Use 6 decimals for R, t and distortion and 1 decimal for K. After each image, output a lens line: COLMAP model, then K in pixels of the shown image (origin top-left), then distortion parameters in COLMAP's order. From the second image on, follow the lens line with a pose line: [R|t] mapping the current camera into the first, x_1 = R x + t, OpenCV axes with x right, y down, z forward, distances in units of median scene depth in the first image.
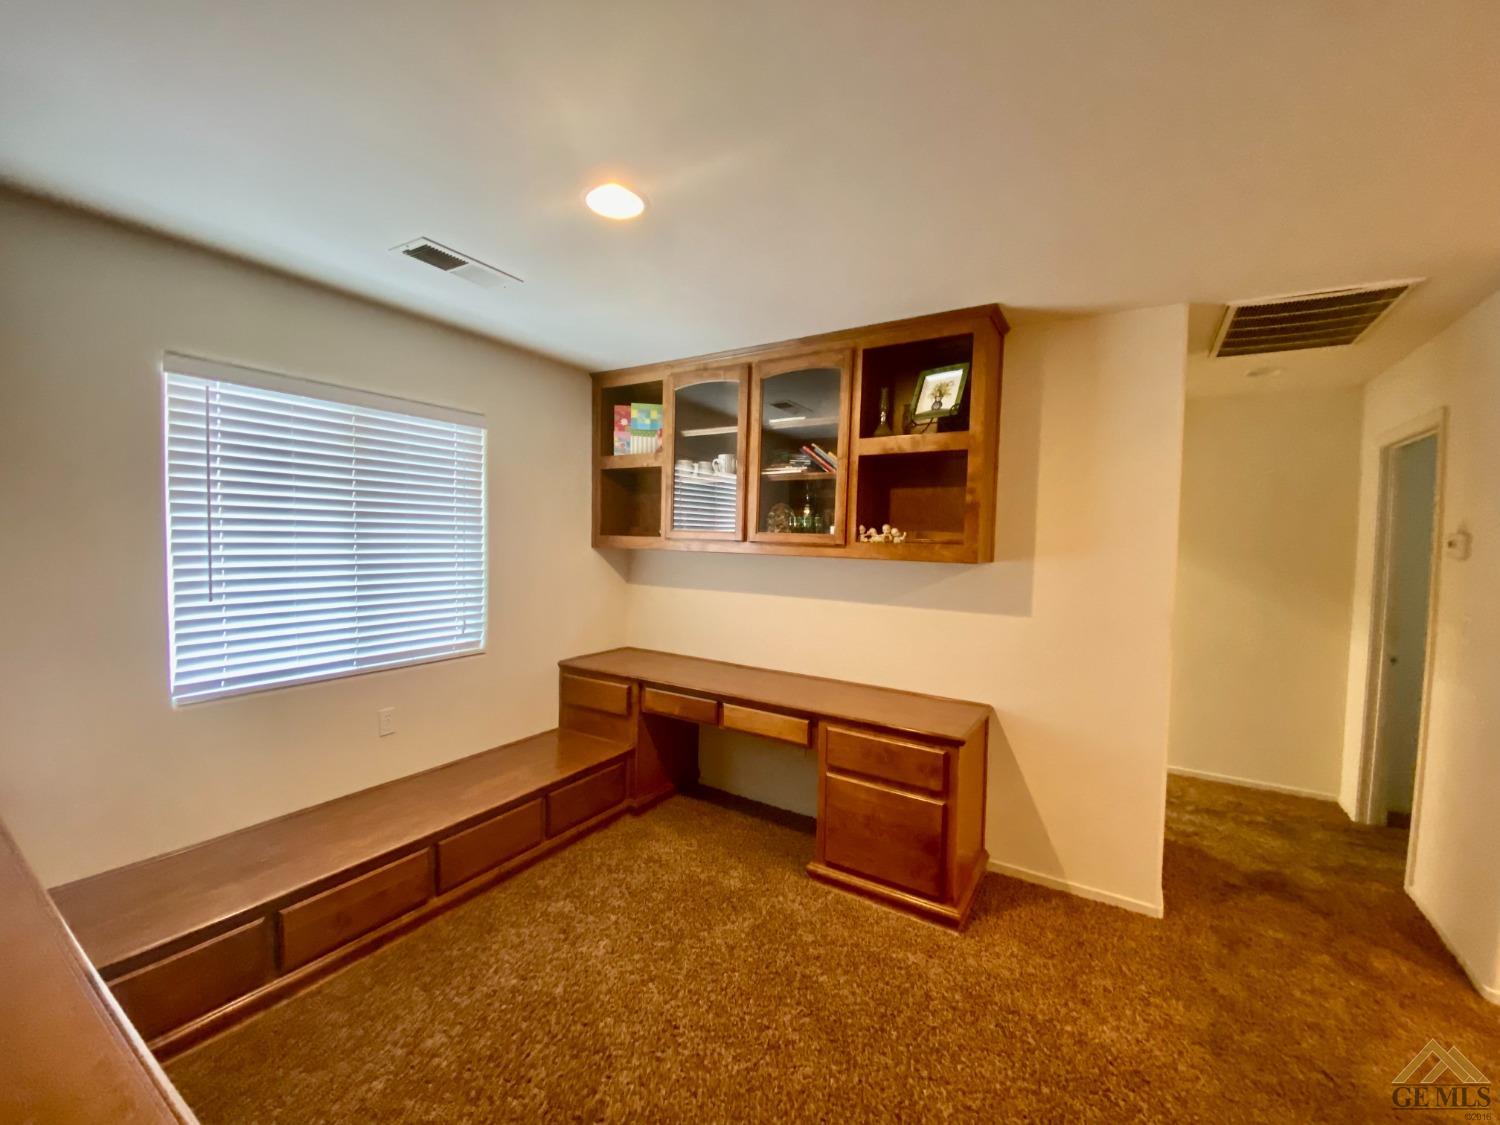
lens RADIAL K [[602.0, 0, 750.0], [0, 602.0, 562.5], [0, 0, 1]] dist [0.000701, -0.006744]
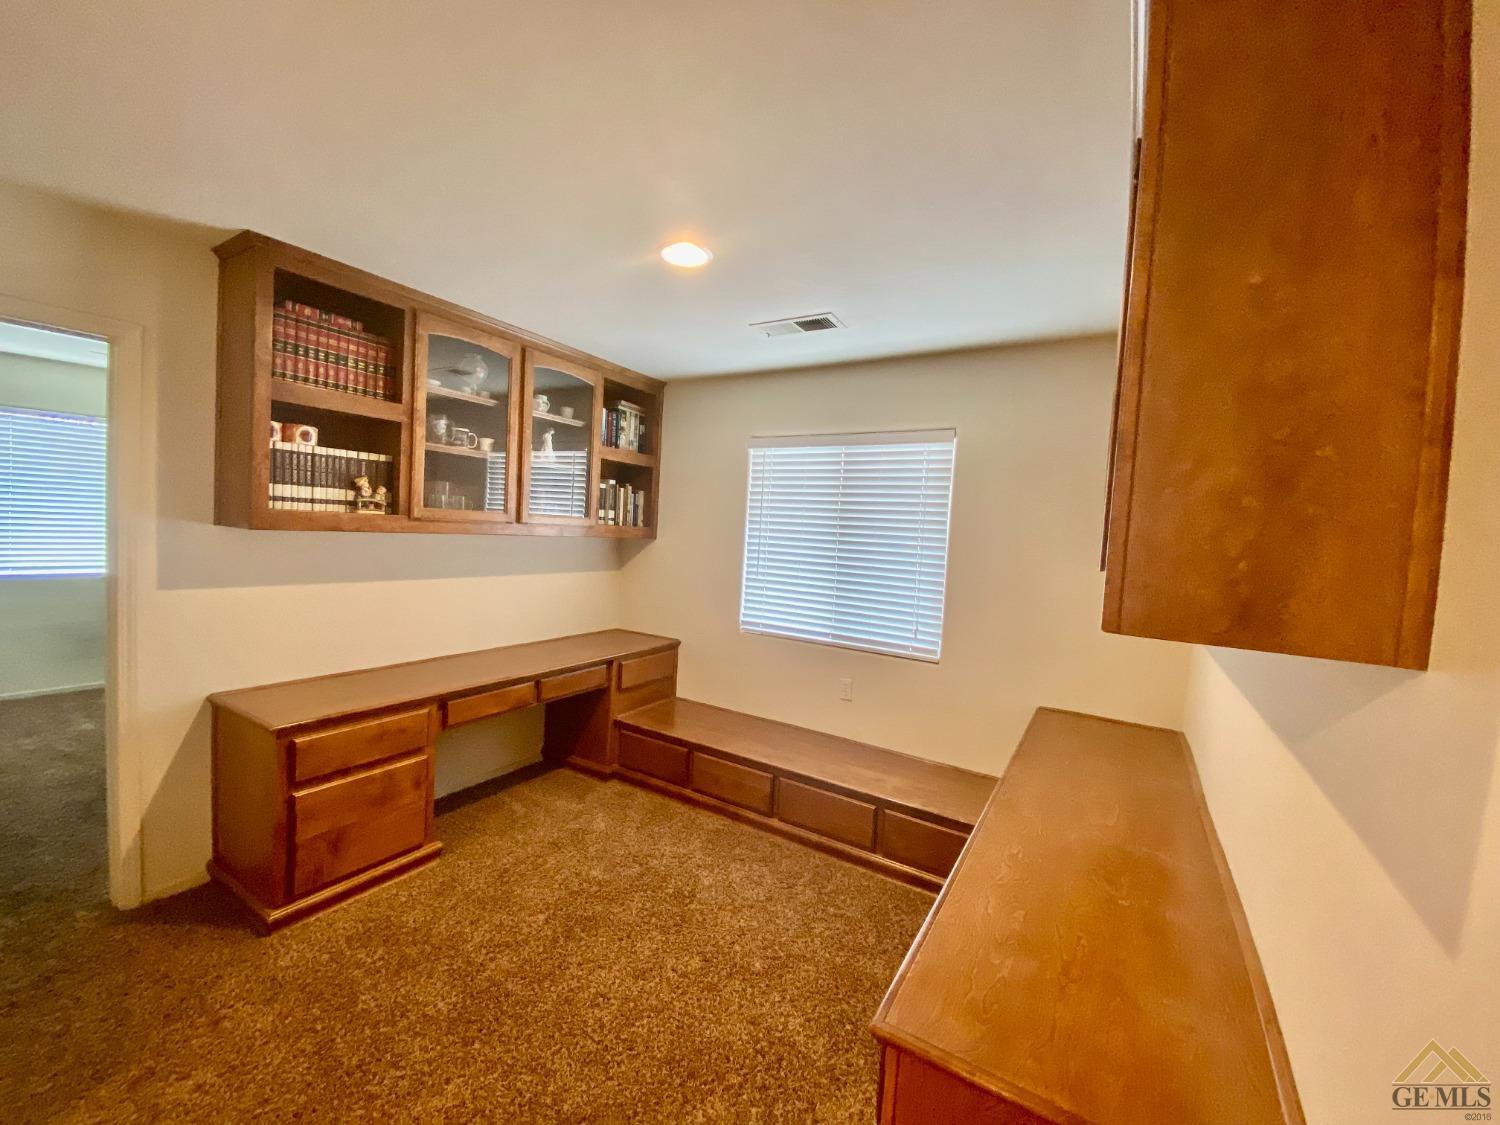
lens RADIAL K [[603.1, 0, 750.0], [0, 603.1, 562.5], [0, 0, 1]] dist [0.057079, -0.043784]
pose [[0.000652, 0.034482, -0.999405, 0.683439], [-0.099532, 0.994445, 0.034246, -0.025826], [0.995034, 0.099450, 0.004081, 0.793894]]
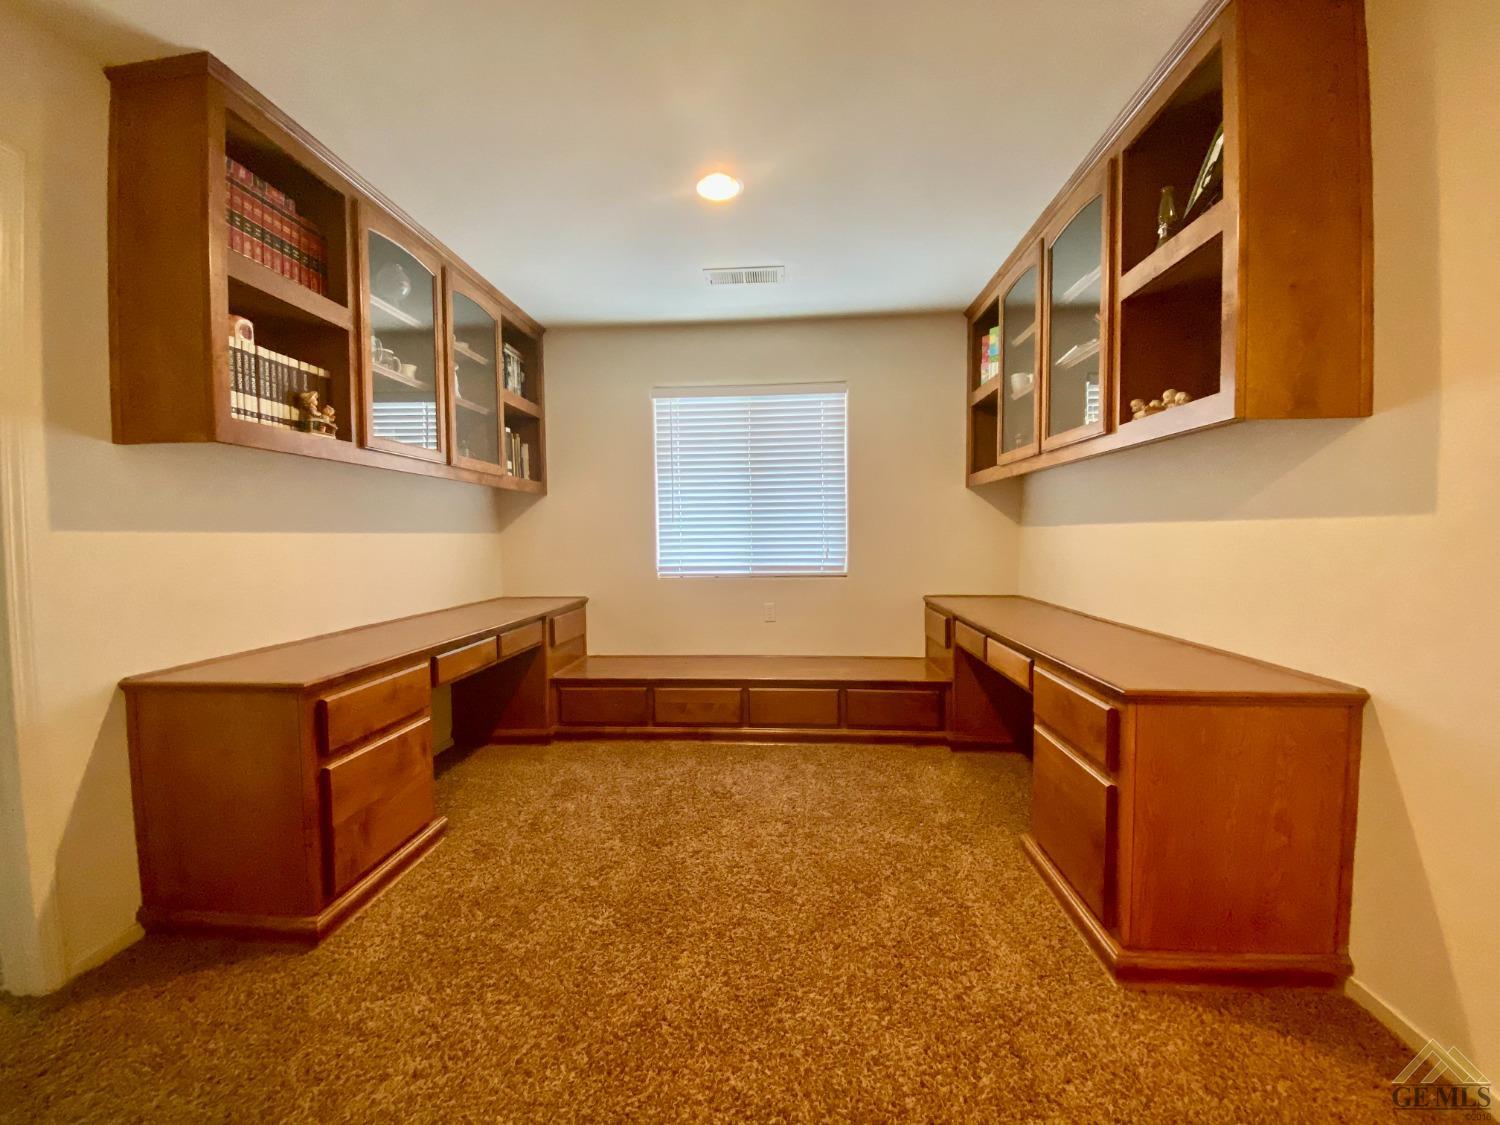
lens RADIAL K [[603.1, 0, 750.0], [0, 603.1, 562.5], [0, 0, 1]] dist [0.057079, -0.043784]
pose [[0.463475, 0.011200, -0.886039, 0.671690], [-0.016878, 0.999850, 0.003810, 0.144676], [0.885949, 0.013189, 0.463595, 0.300030]]
